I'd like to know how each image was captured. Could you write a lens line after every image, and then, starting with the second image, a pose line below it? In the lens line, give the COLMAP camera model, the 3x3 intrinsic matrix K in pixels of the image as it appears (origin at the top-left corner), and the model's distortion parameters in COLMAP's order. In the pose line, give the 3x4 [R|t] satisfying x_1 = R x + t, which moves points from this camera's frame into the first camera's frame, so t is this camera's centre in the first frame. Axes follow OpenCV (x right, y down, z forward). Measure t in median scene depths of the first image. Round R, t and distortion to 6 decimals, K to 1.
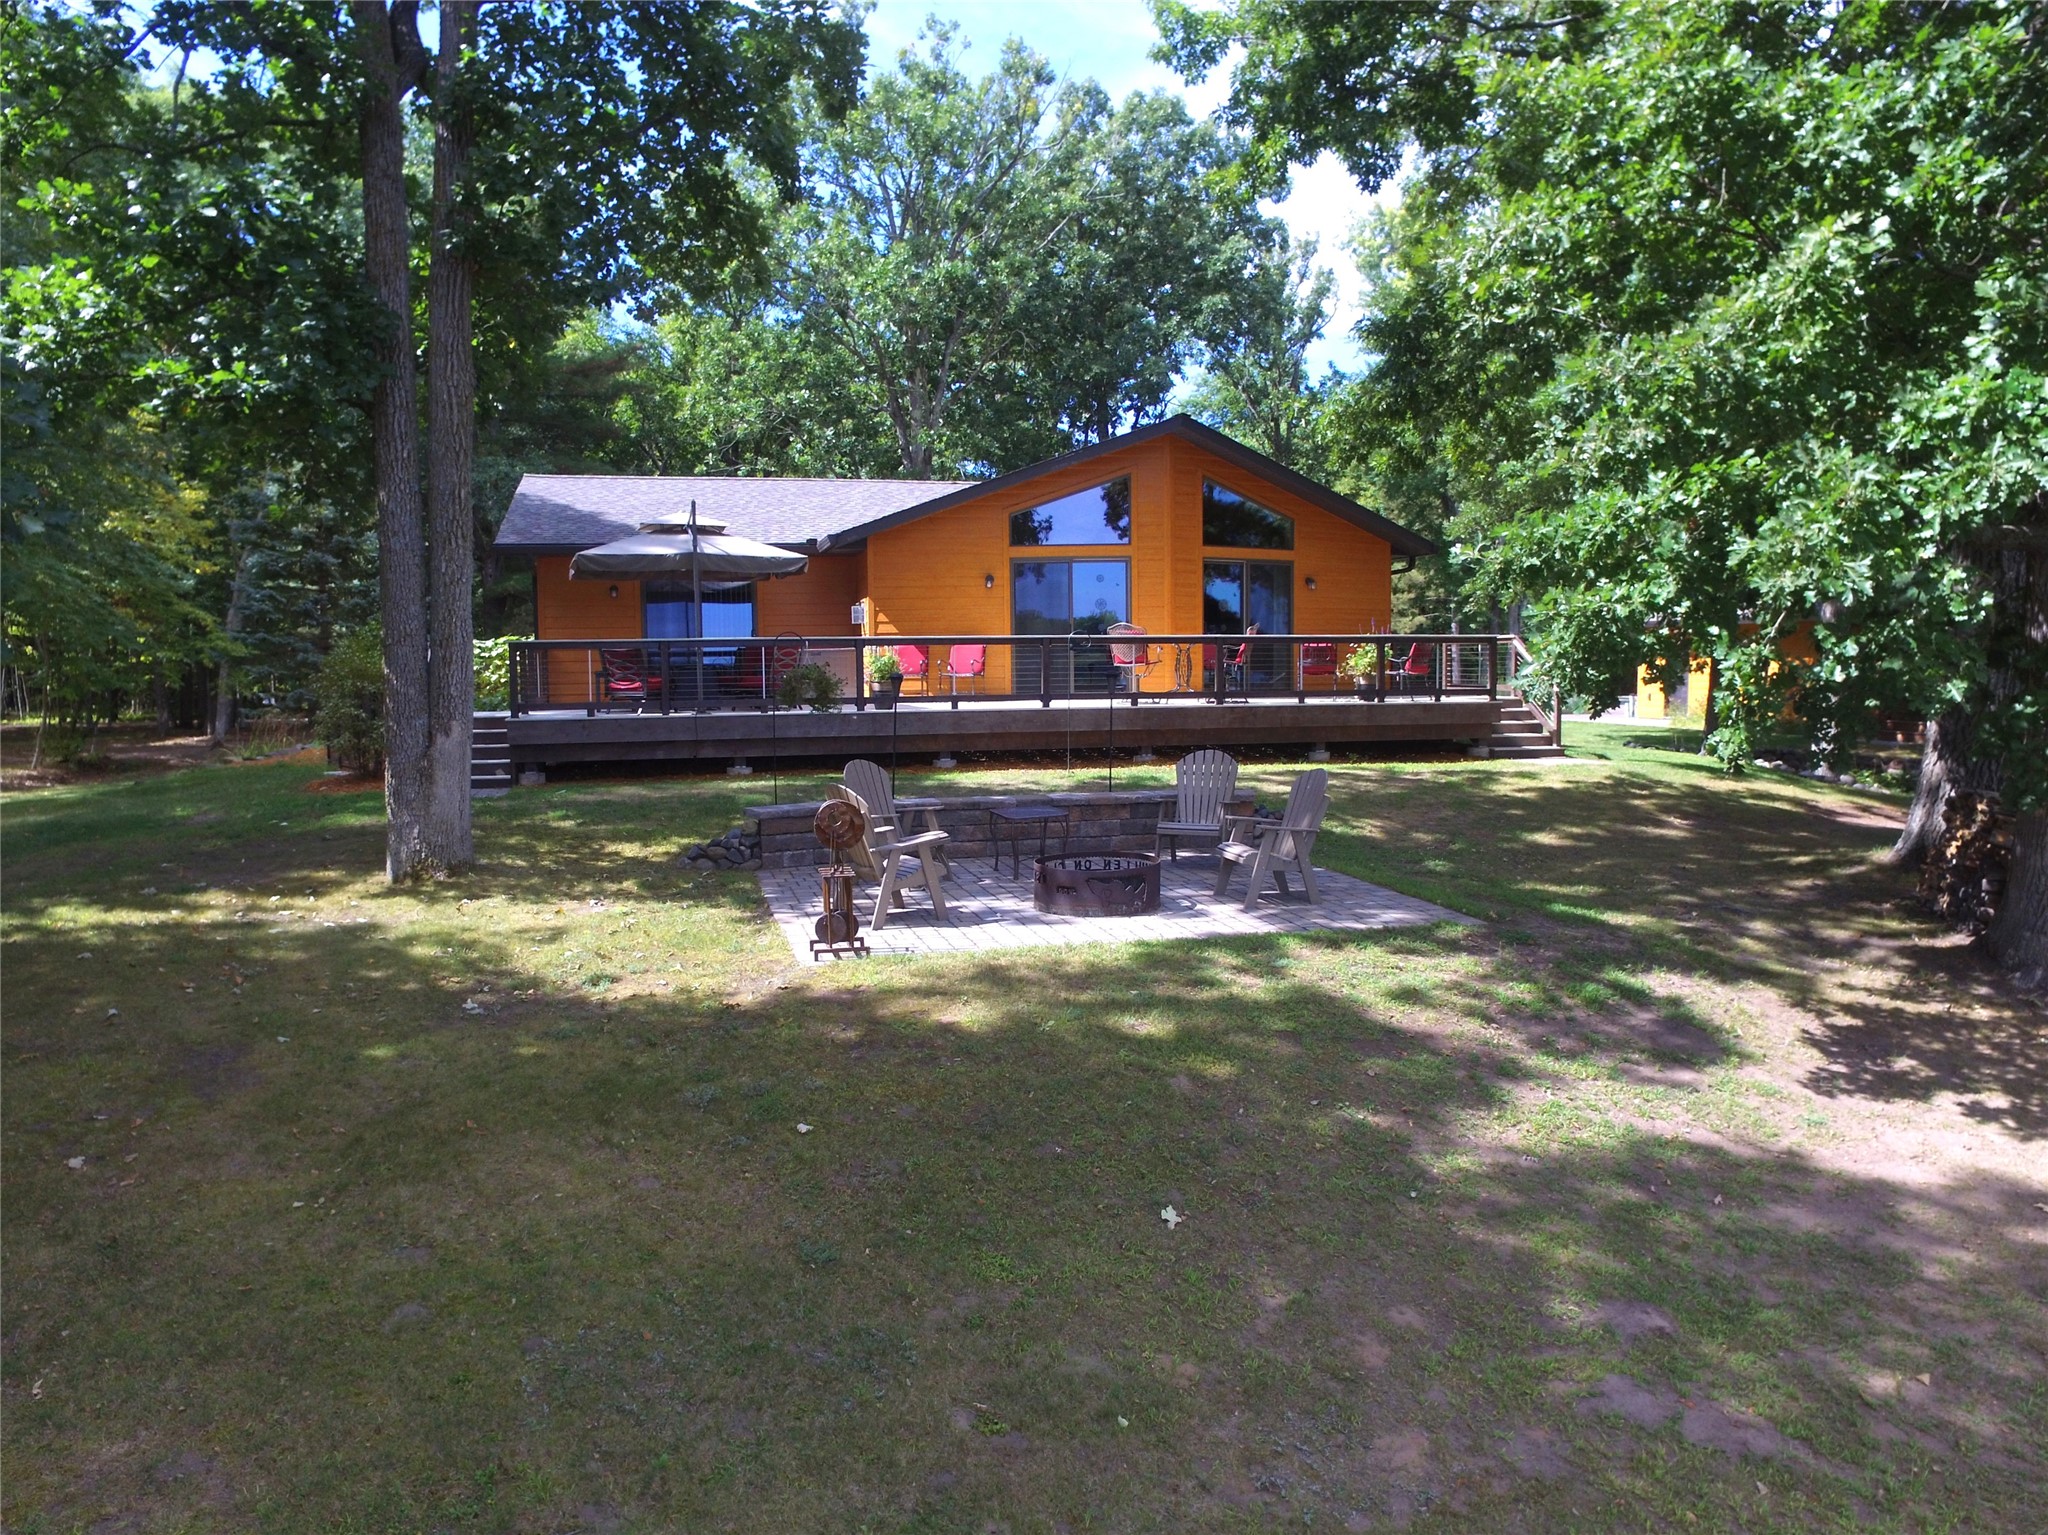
lens RADIAL K [[1386.9, 0, 1020.5], [0, 1386.9, 801.7], [0, 0, 1]] dist [-0.120616, 0.090165]
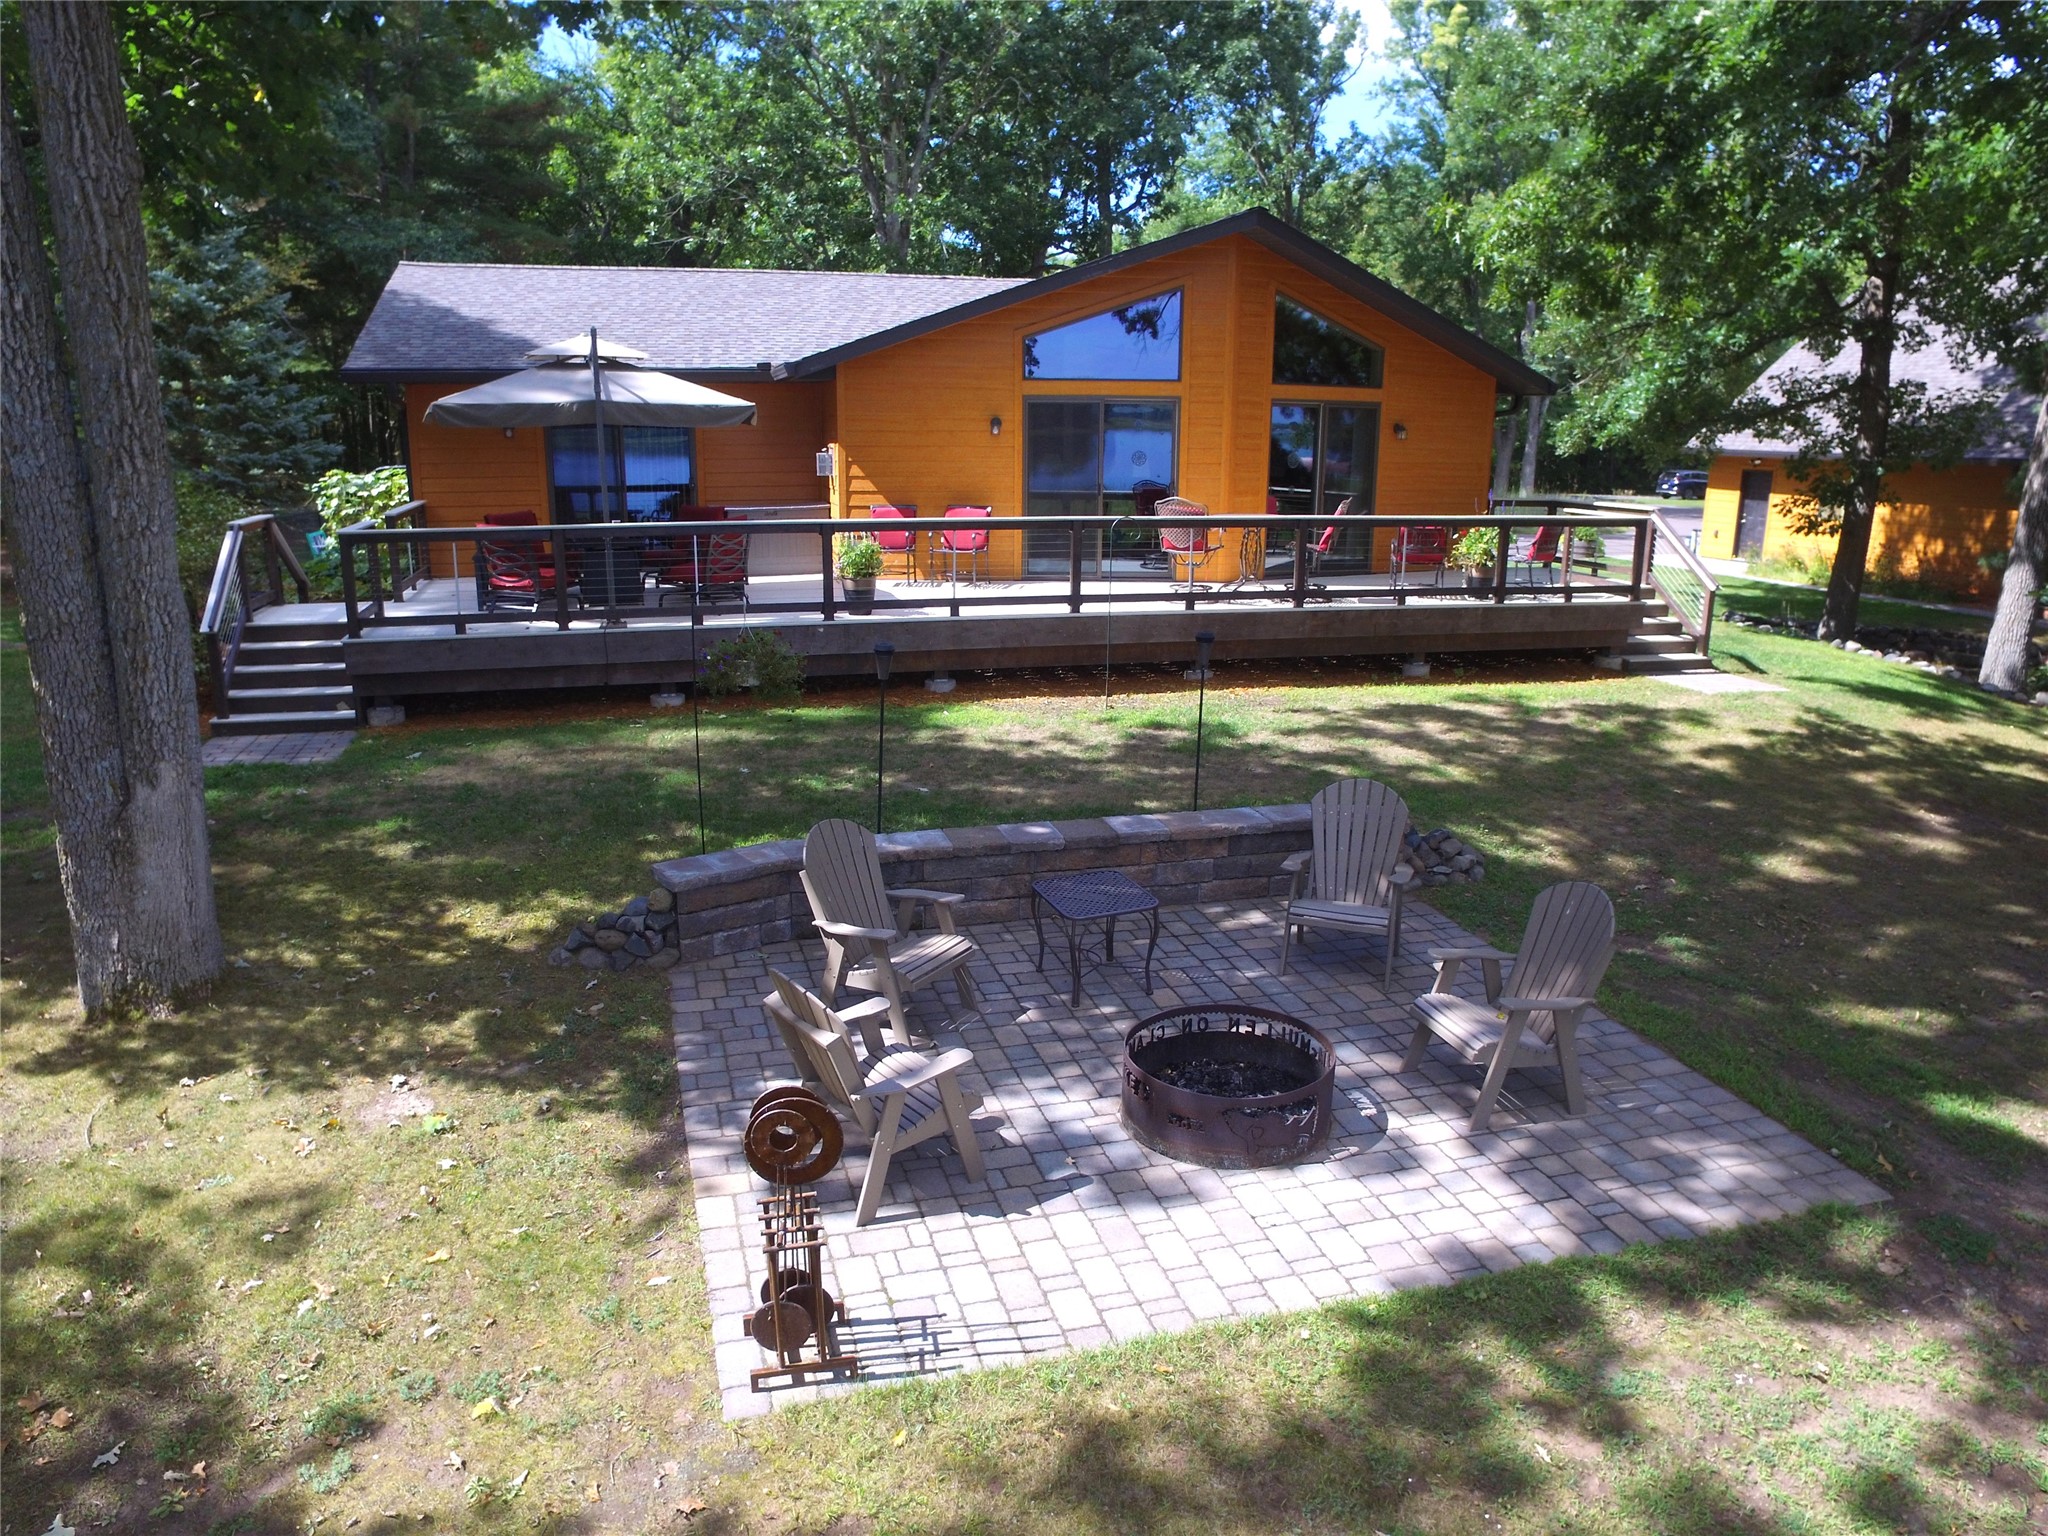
lens RADIAL K [[1386.9, 0, 1020.5], [0, 1386.9, 802.2], [0, 0, 1]] dist [-0.120616, 0.090165]
pose [[0.999640, 0.011454, 0.024259, -0.011721], [-0.015244, 0.986623, 0.162303, -0.036621], [-0.022075, -0.162615, 0.986443, 0.099765]]
